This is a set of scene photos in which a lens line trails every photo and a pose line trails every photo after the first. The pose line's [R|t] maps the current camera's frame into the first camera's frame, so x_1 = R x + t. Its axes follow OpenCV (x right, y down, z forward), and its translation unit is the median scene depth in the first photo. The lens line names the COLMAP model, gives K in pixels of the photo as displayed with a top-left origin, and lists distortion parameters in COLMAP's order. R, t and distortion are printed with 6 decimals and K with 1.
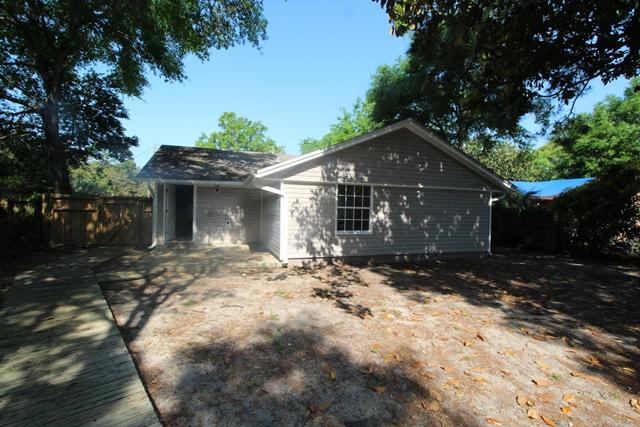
lens RADIAL K [[297.3, 0, 321.1], [0, 297.3, 212.3], [0, 0, 1]] dist [-0.007610, -0.005571]
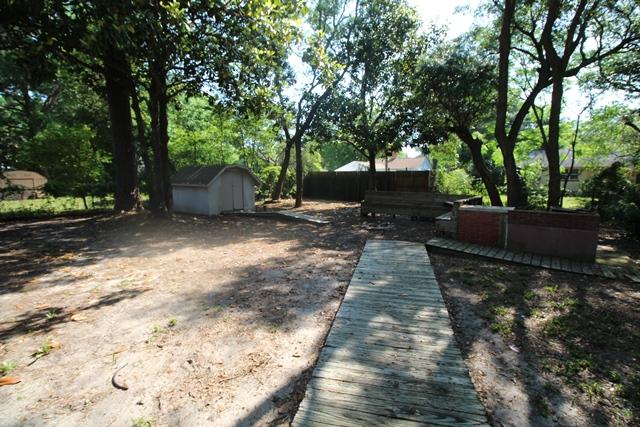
lens RADIAL K [[297.3, 0, 320.7], [0, 297.3, 213.5], [0, 0, 1]] dist [-0.007610, -0.005571]
pose [[-0.574064, -0.126098, 0.809042, -0.959837], [-0.006652, 0.988756, 0.149389, -0.046019], [-0.818783, 0.080377, -0.568448, 1.078453]]
